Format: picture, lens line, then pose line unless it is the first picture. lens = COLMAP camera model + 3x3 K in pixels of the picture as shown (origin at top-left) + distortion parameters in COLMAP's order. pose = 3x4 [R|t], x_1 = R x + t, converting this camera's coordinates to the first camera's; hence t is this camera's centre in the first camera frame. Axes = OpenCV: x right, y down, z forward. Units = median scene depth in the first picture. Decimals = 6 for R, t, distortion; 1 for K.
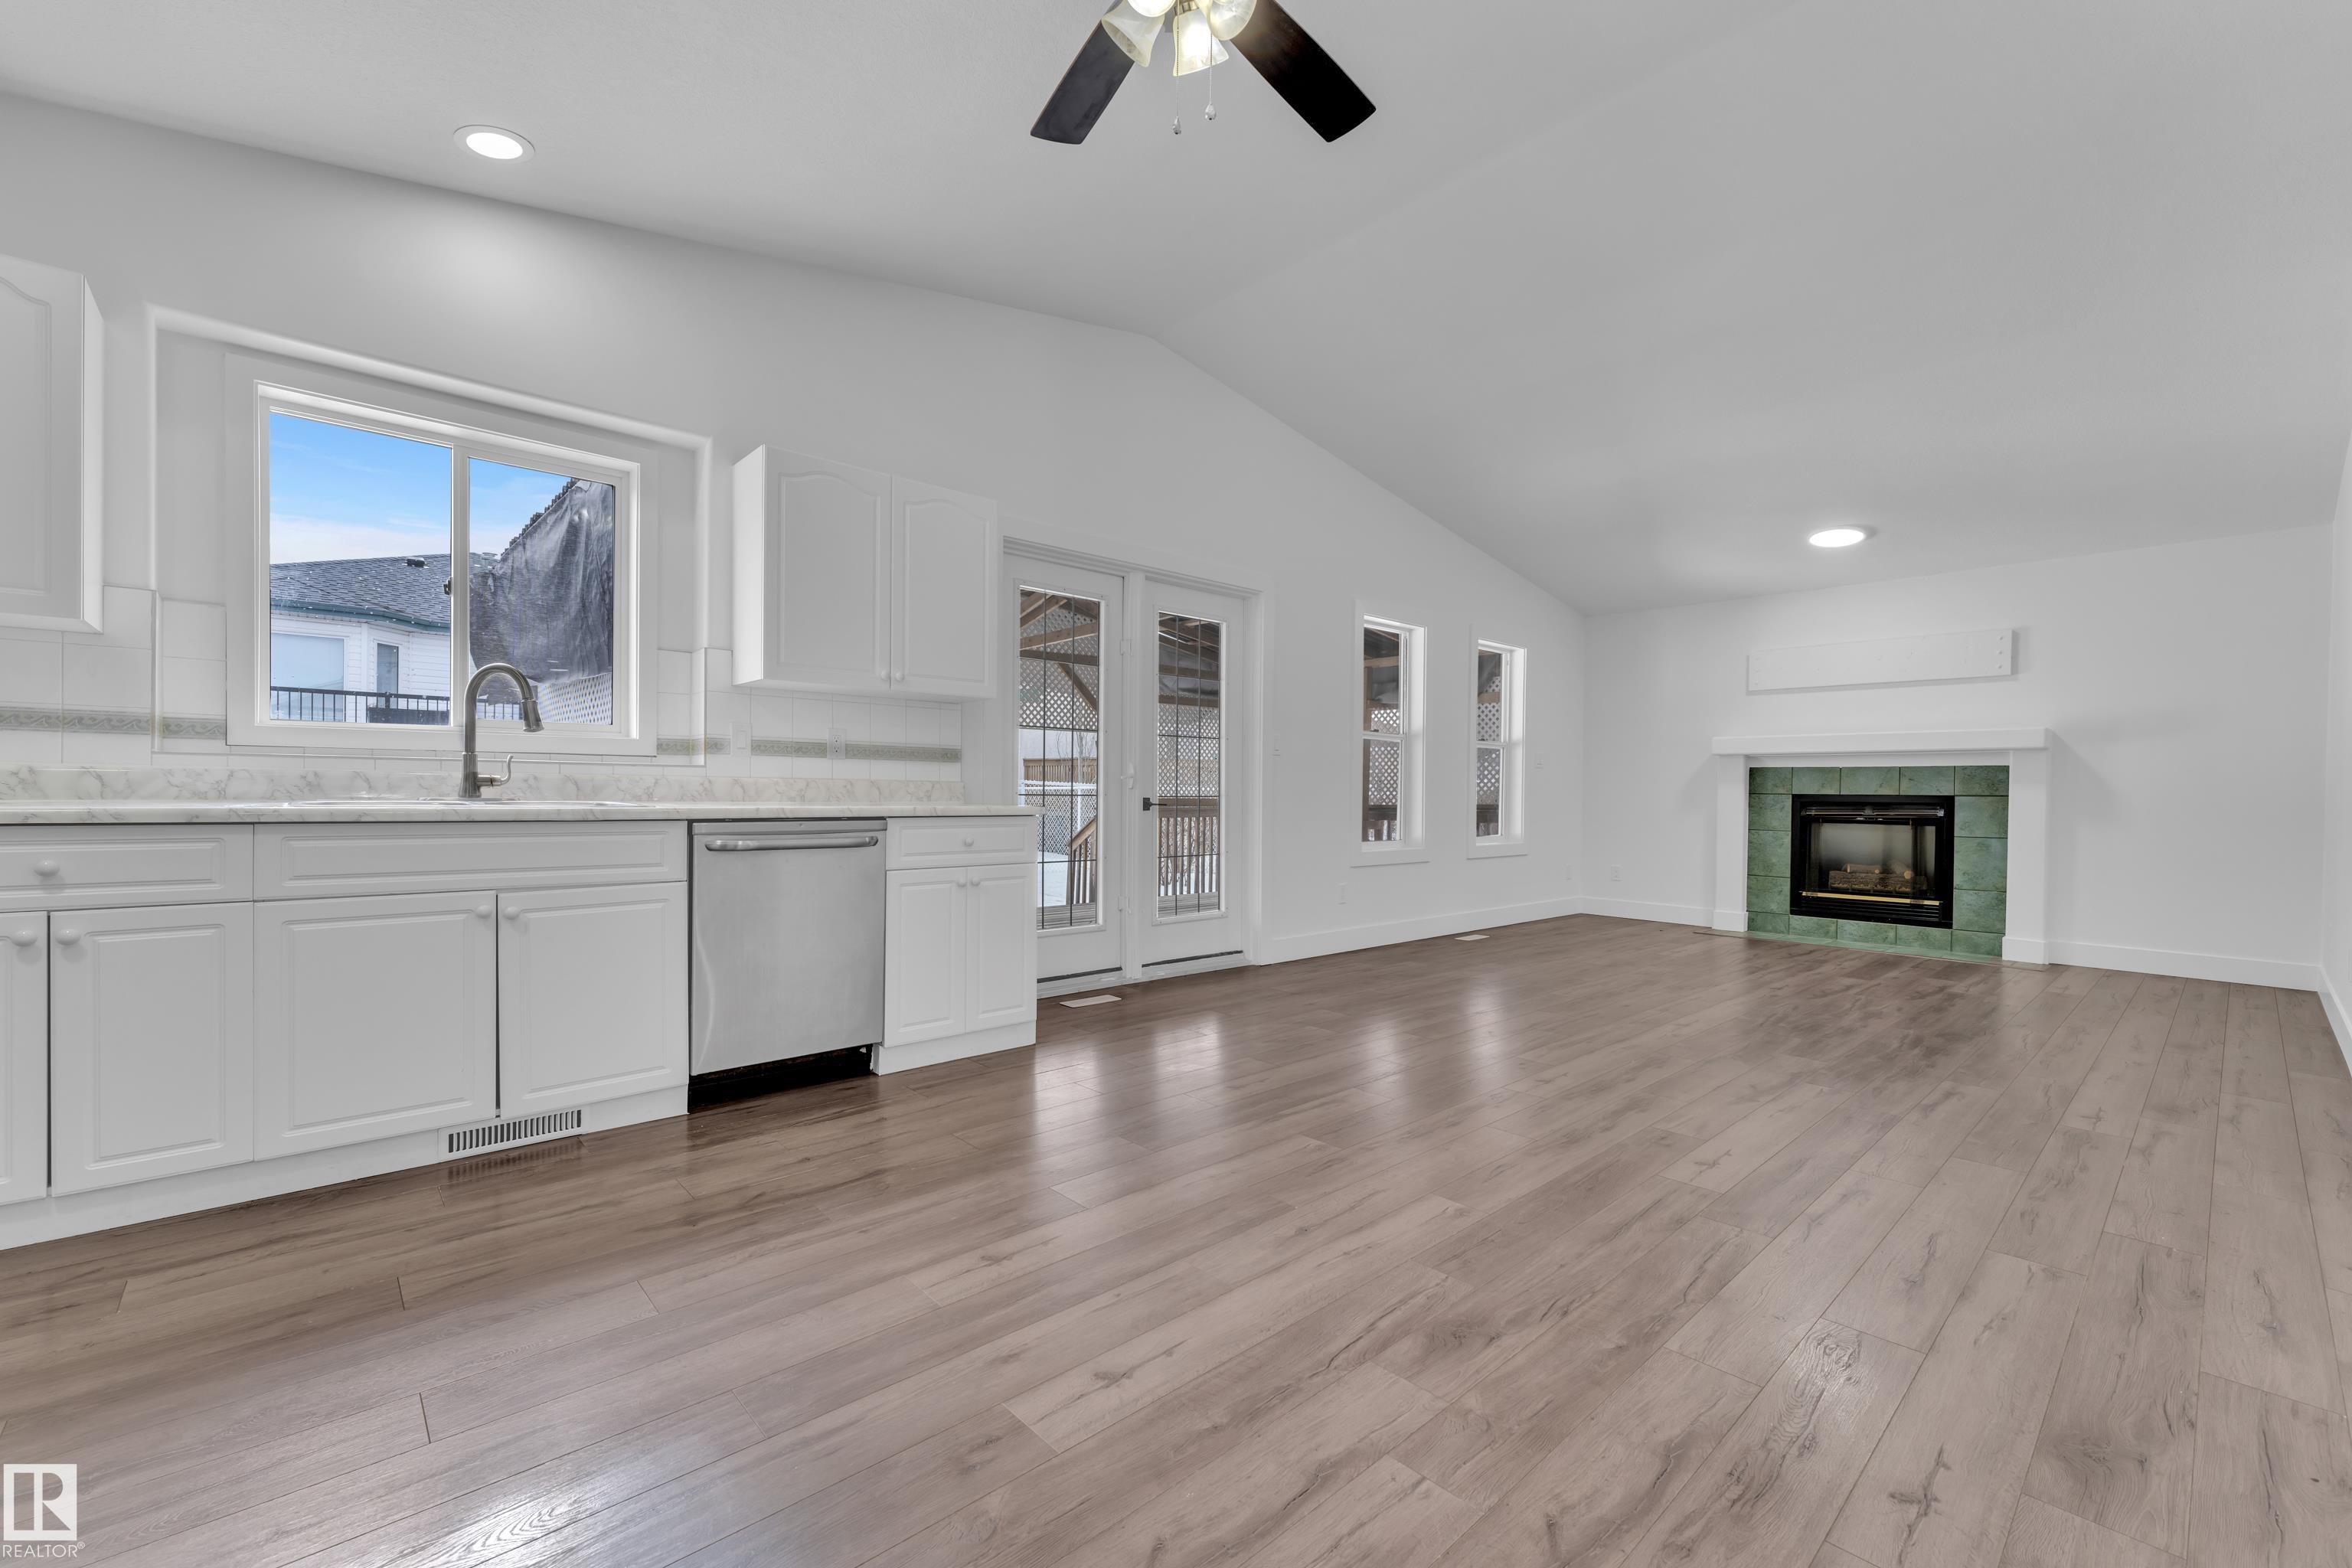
lens RADIAL K [[963.1, 0, 1177.8], [0, 963.1, 804.0], [0, 0, 1]] dist [0.000068, 0.000017]
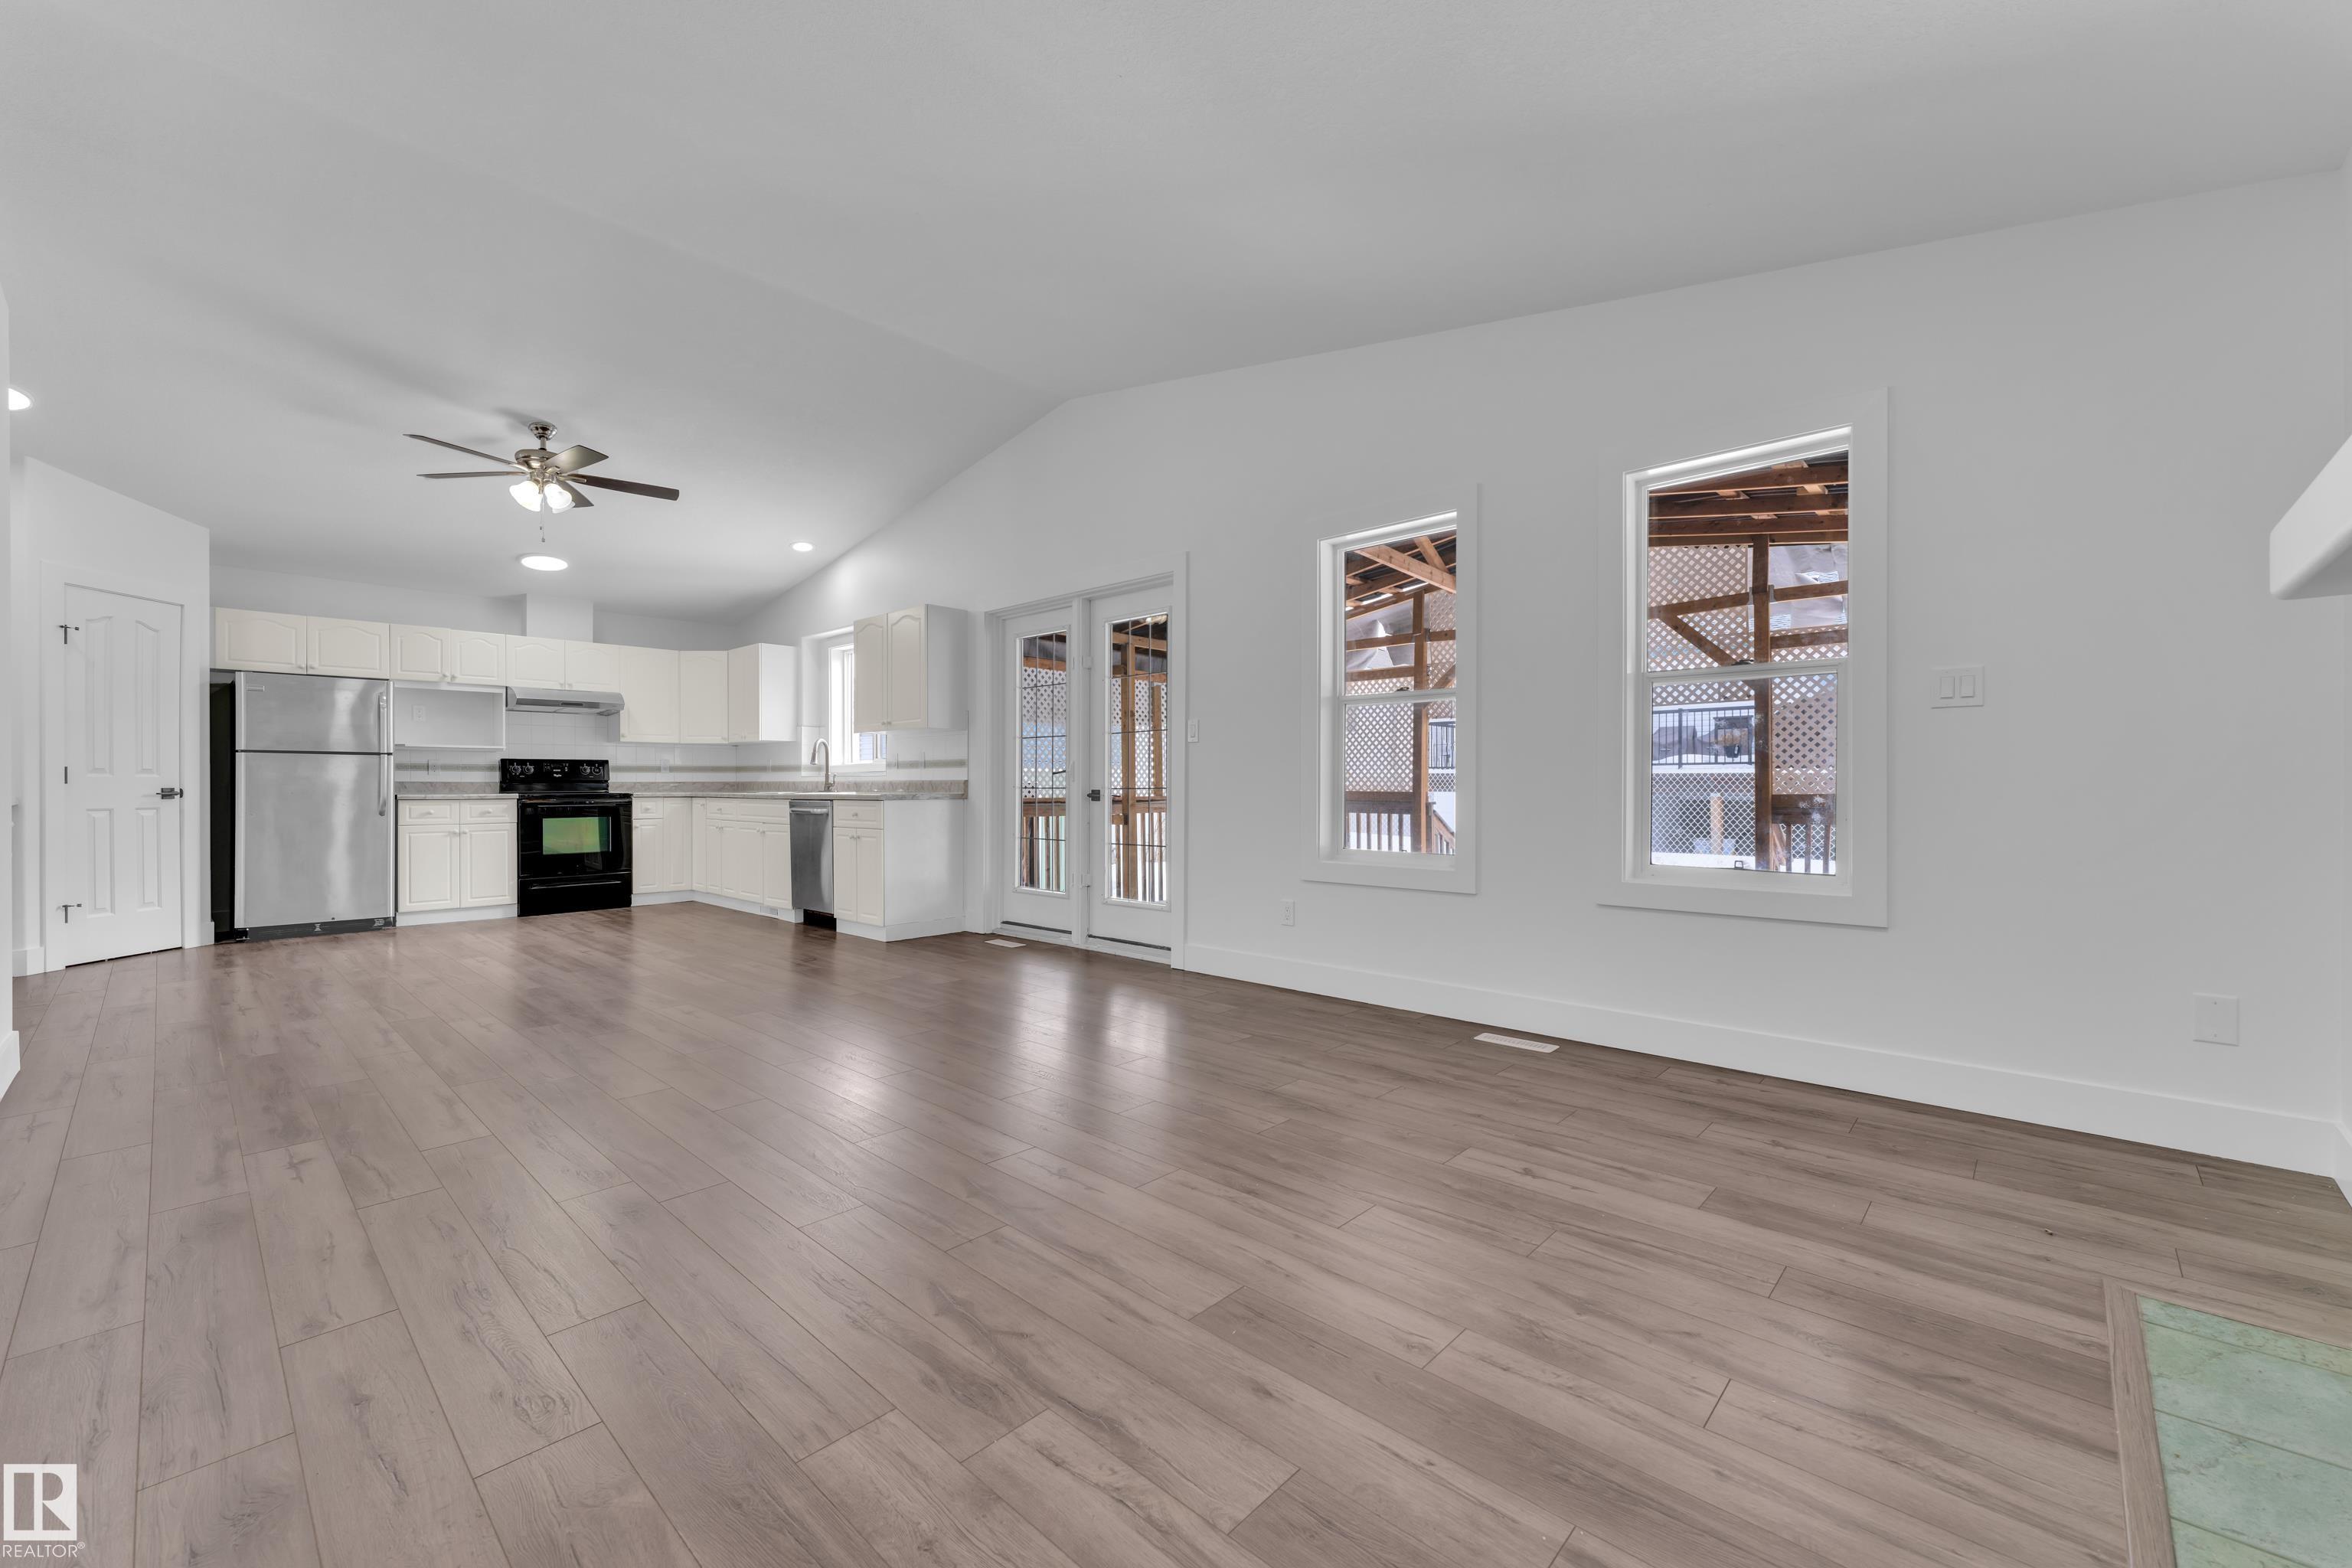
lens RADIAL K [[940.0, 0, 1176.0], [0, 940.0, 784.0], [0, 0, 1]] dist [-0.000831, 0.000406]
pose [[0.083726, -0.013431, -0.996398, 1.349579], [-0.009793, 0.999850, -0.014300, 0.001612], [0.996441, 0.010955, 0.083581, 1.245609]]
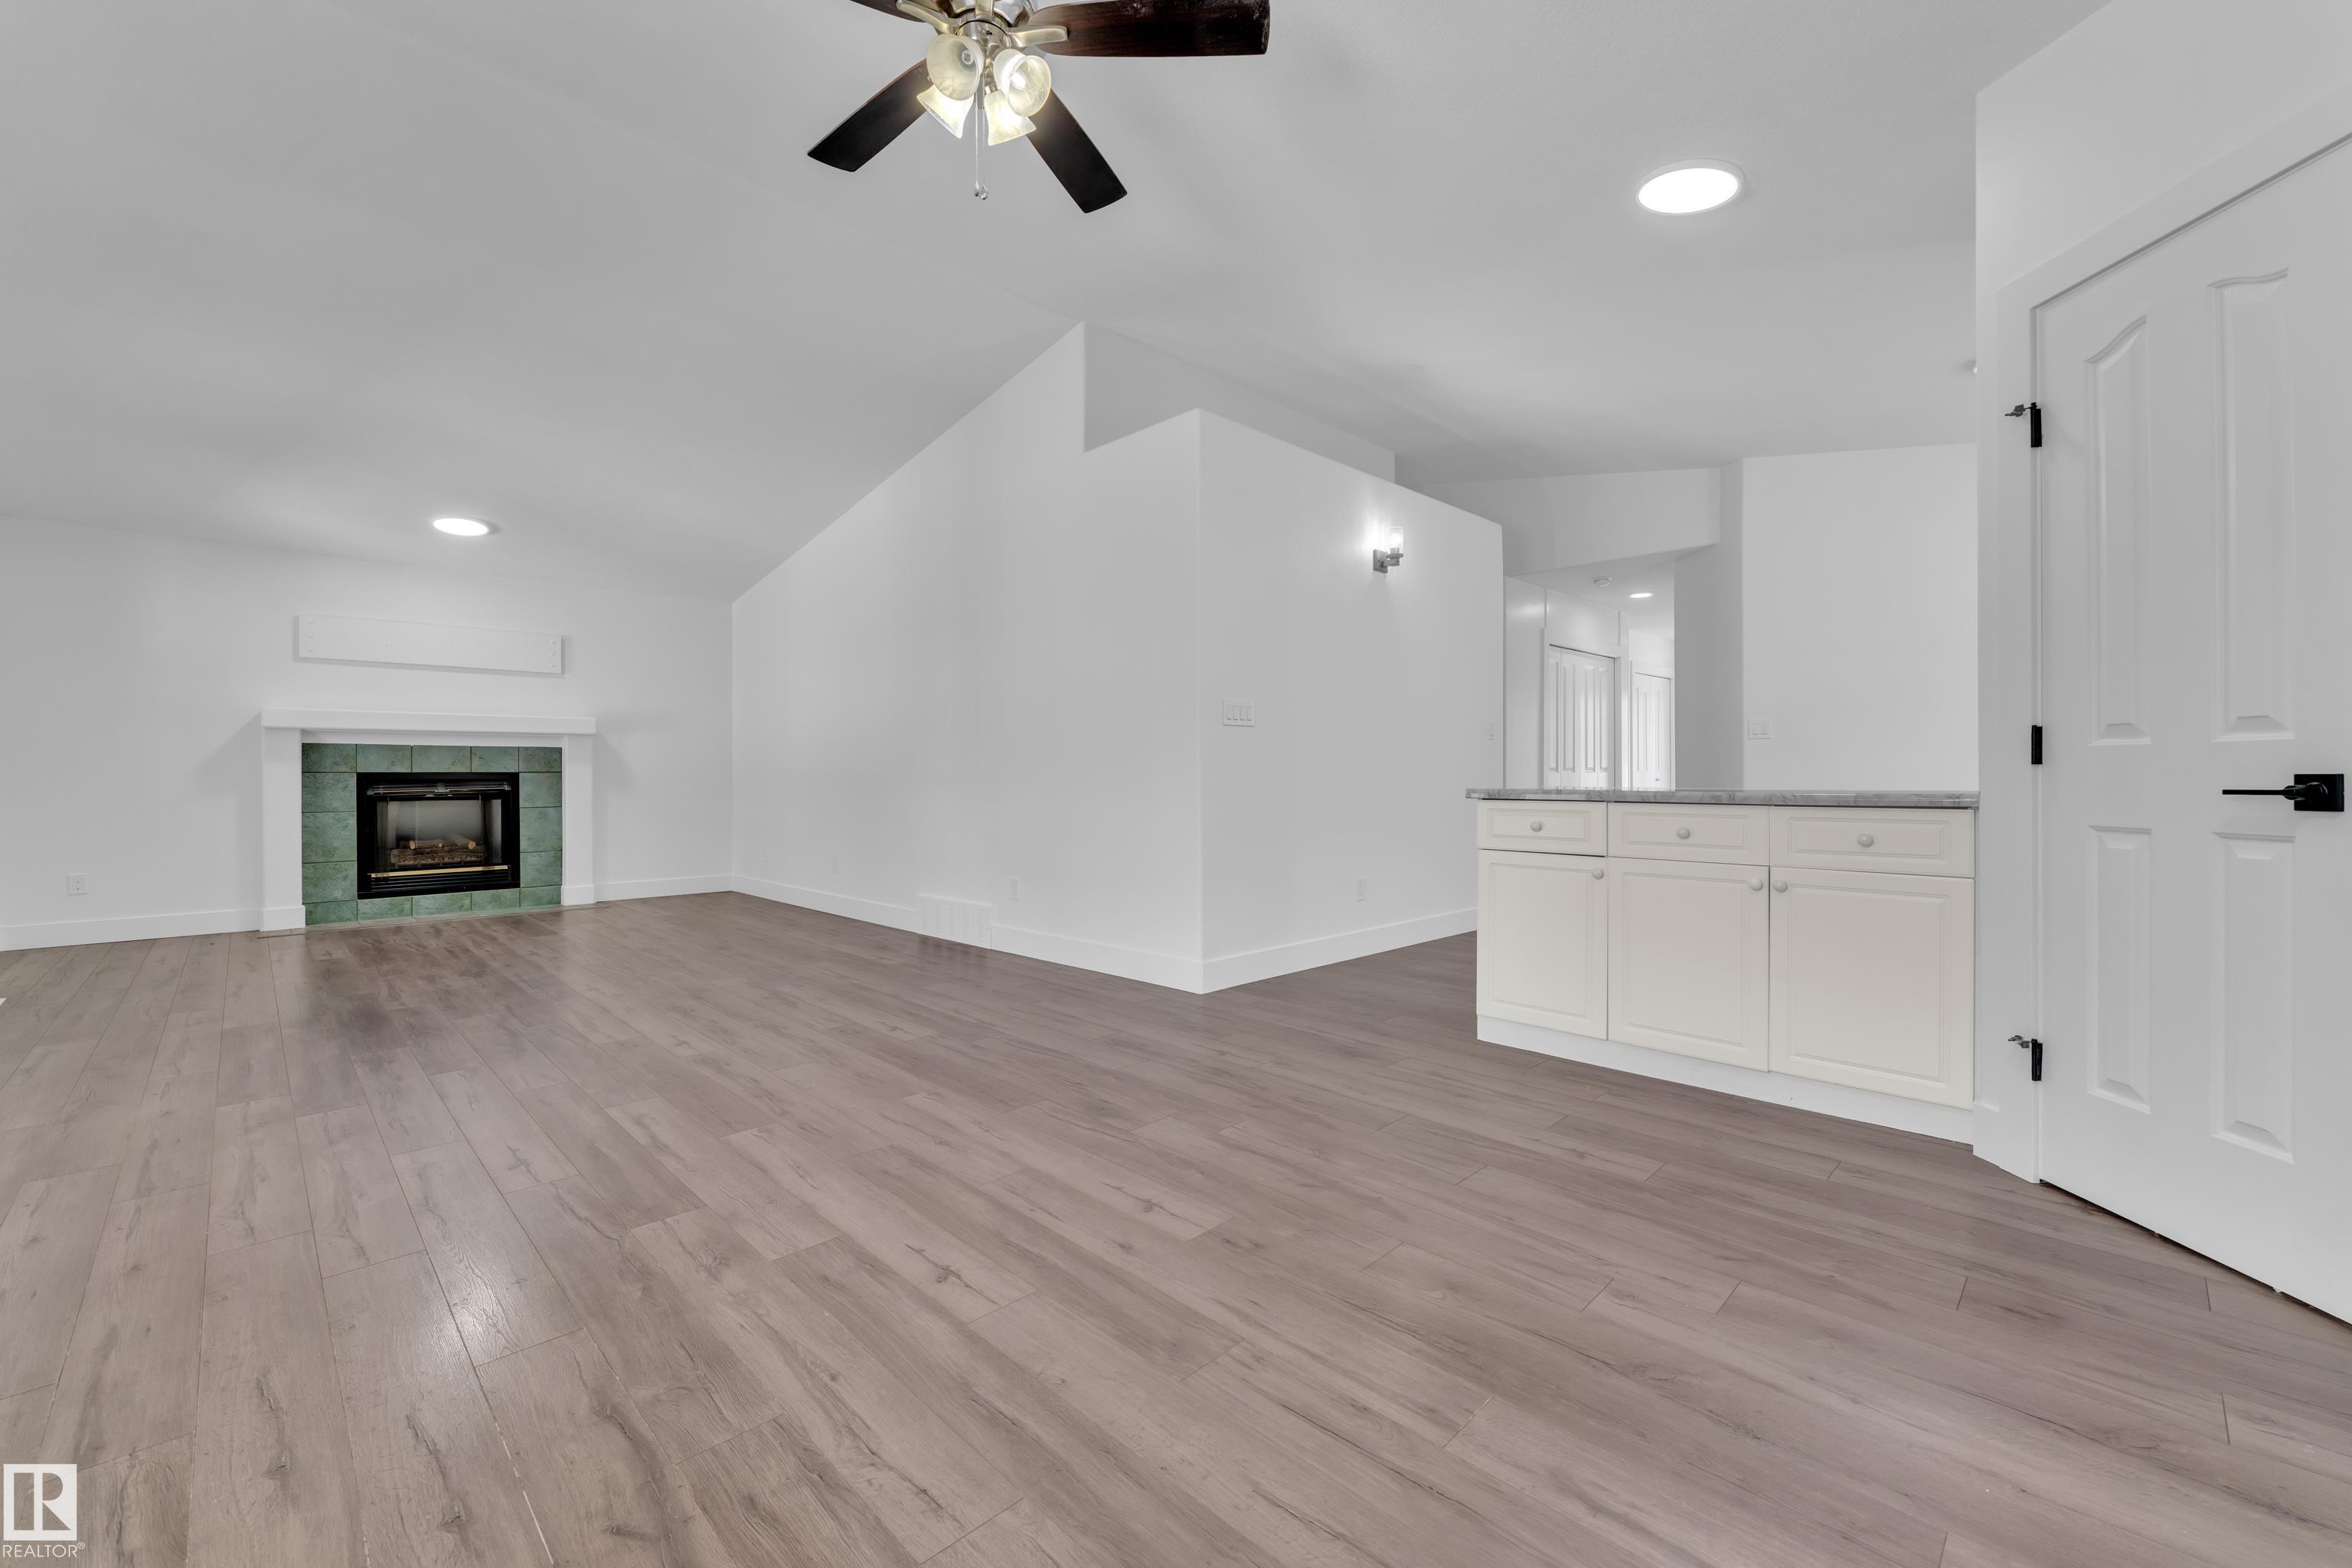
lens RADIAL K [[940.0, 0, 1176.0], [0, 940.0, 784.0], [0, 0, 1]] dist [-0.000831, 0.000406]
pose [[-0.041915, -0.020836, 0.998904, -0.552033], [0.015464, 0.999649, 0.021501, -0.010625], [-0.999001, 0.016348, -0.041578, 0.403131]]
